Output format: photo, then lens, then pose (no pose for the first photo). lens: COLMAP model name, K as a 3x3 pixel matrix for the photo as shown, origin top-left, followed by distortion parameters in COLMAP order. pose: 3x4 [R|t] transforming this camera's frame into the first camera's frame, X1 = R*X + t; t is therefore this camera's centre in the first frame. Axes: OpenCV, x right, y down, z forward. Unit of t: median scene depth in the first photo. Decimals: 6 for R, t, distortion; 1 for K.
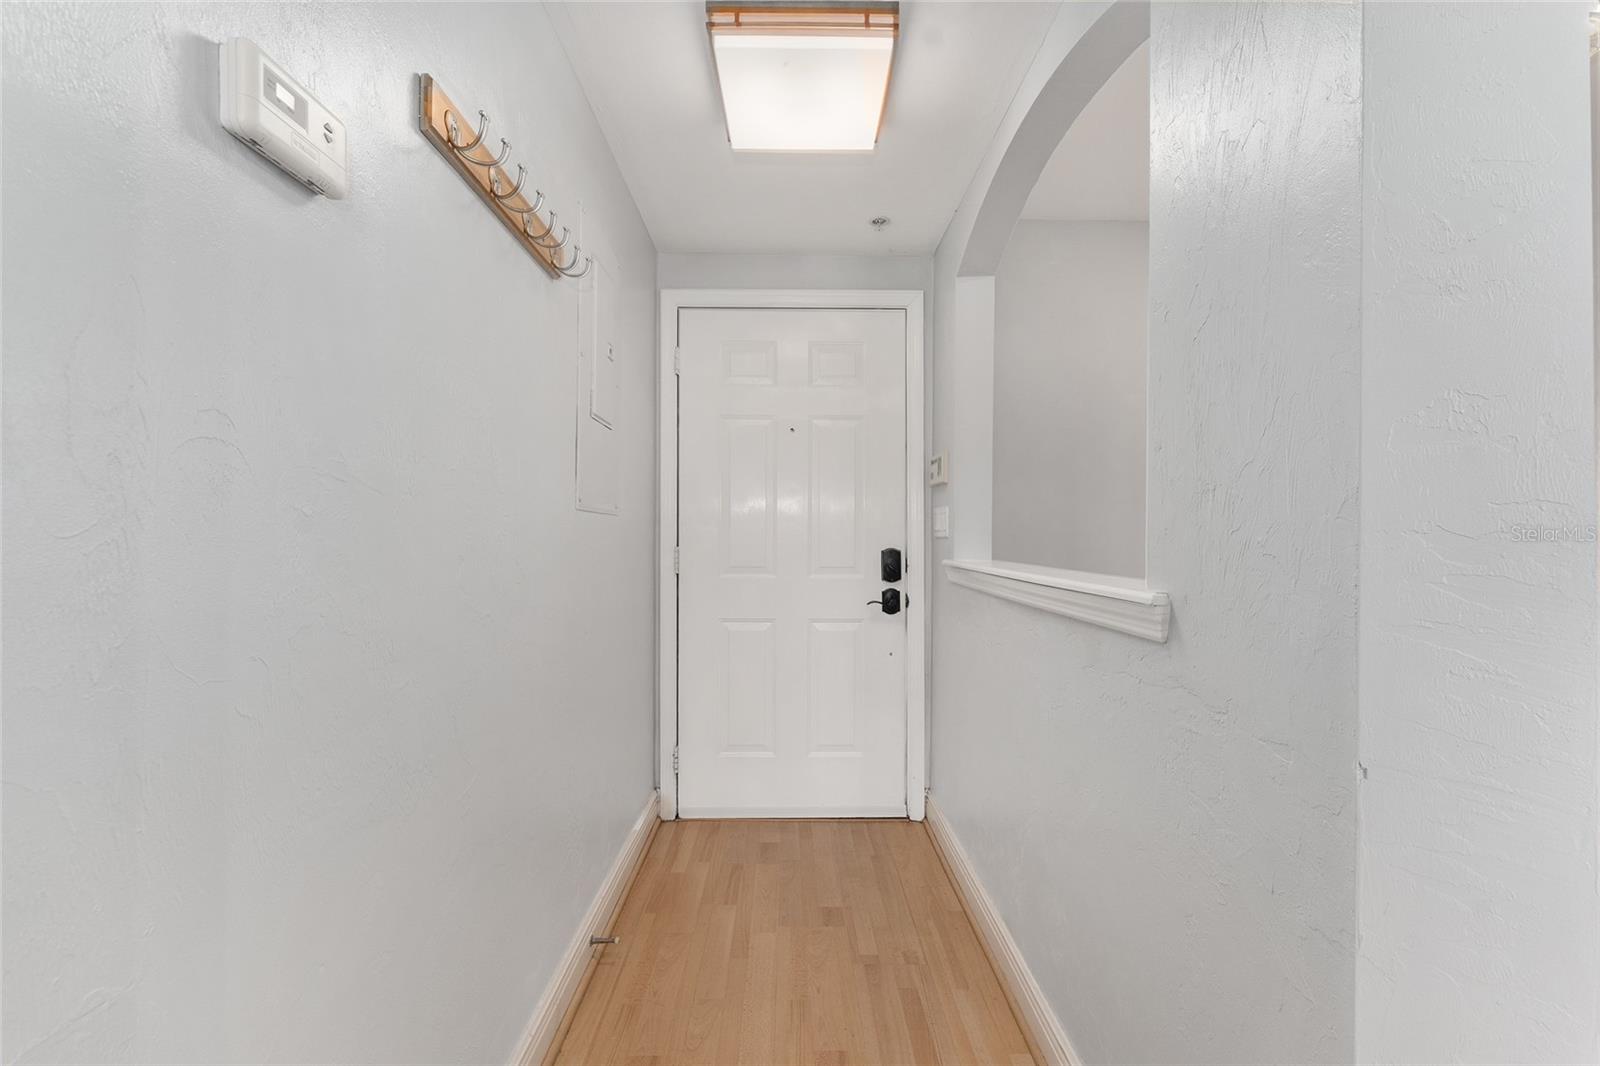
lens RADIAL K [[648.3, 0, 801.2], [0, 648.3, 545.8], [0, 0, 1]] dist [0.000098, -0.000003]
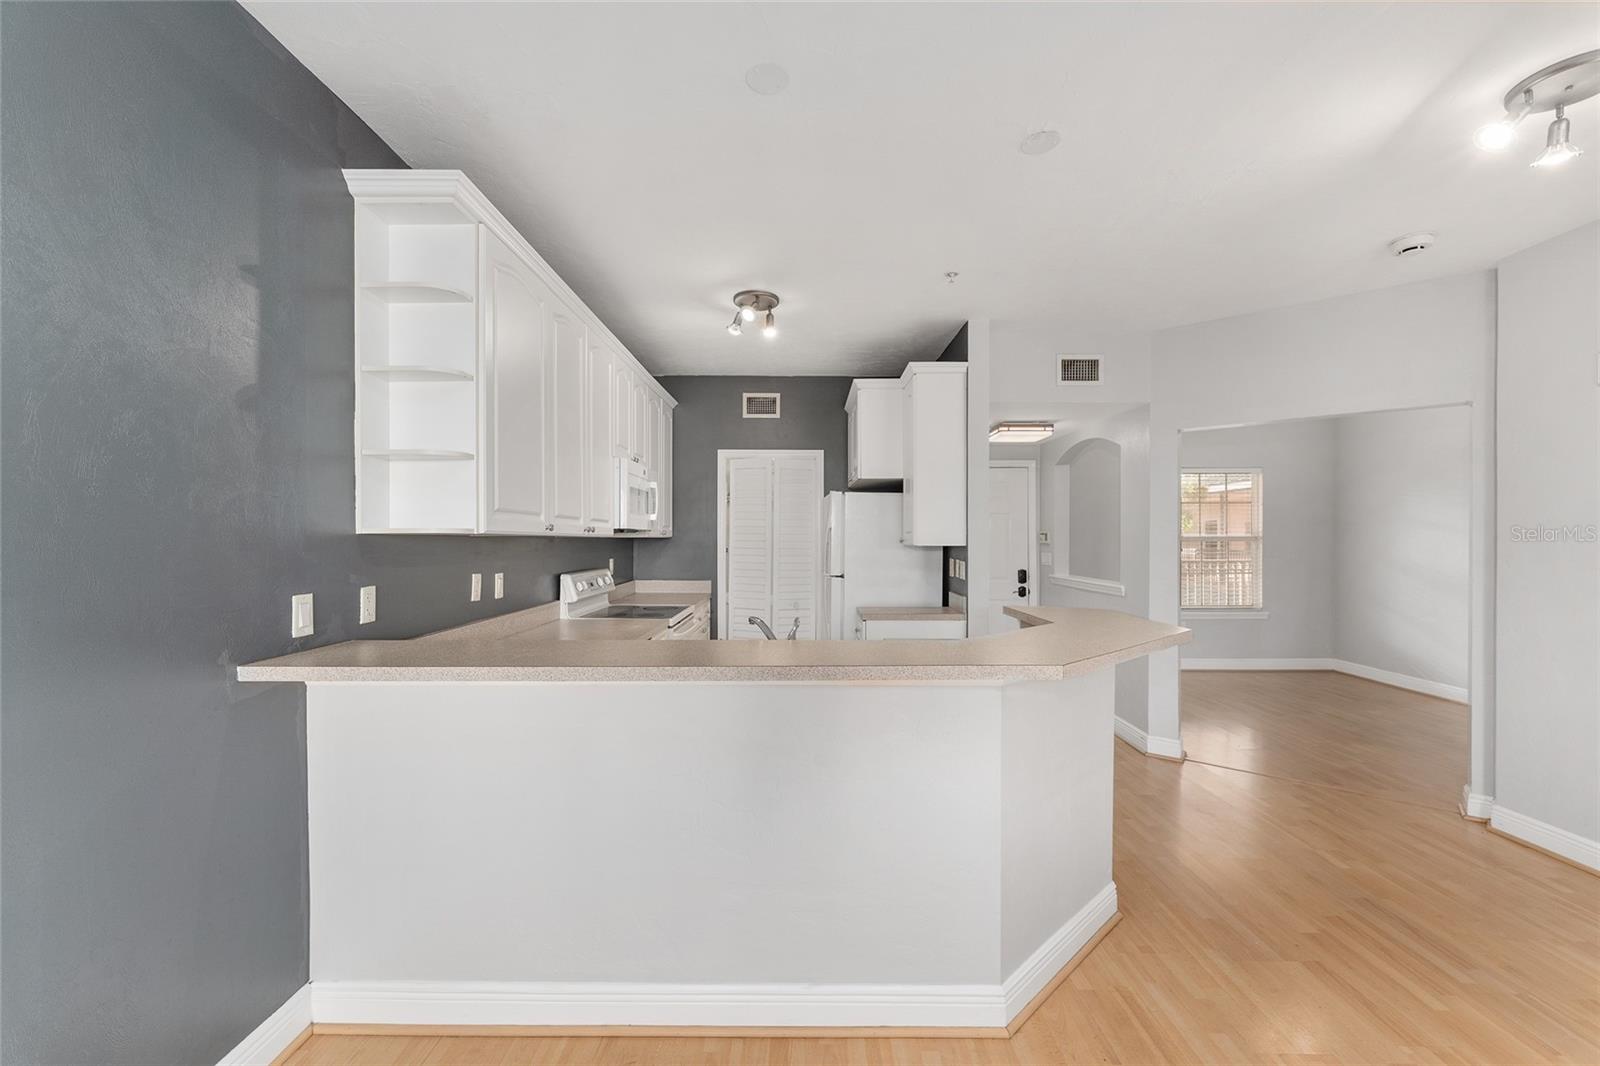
lens RADIAL K [[640.7, 0, 799.8], [0, 640.7, 540.3], [0, 0, 1]] dist [-0.000068, -0.000196]
pose [[0.999651, -0.006360, -0.025640, -0.617605], [0.006073, 0.999918, -0.011260, -0.081170], [0.025709, 0.011100, 0.999608, -1.370574]]
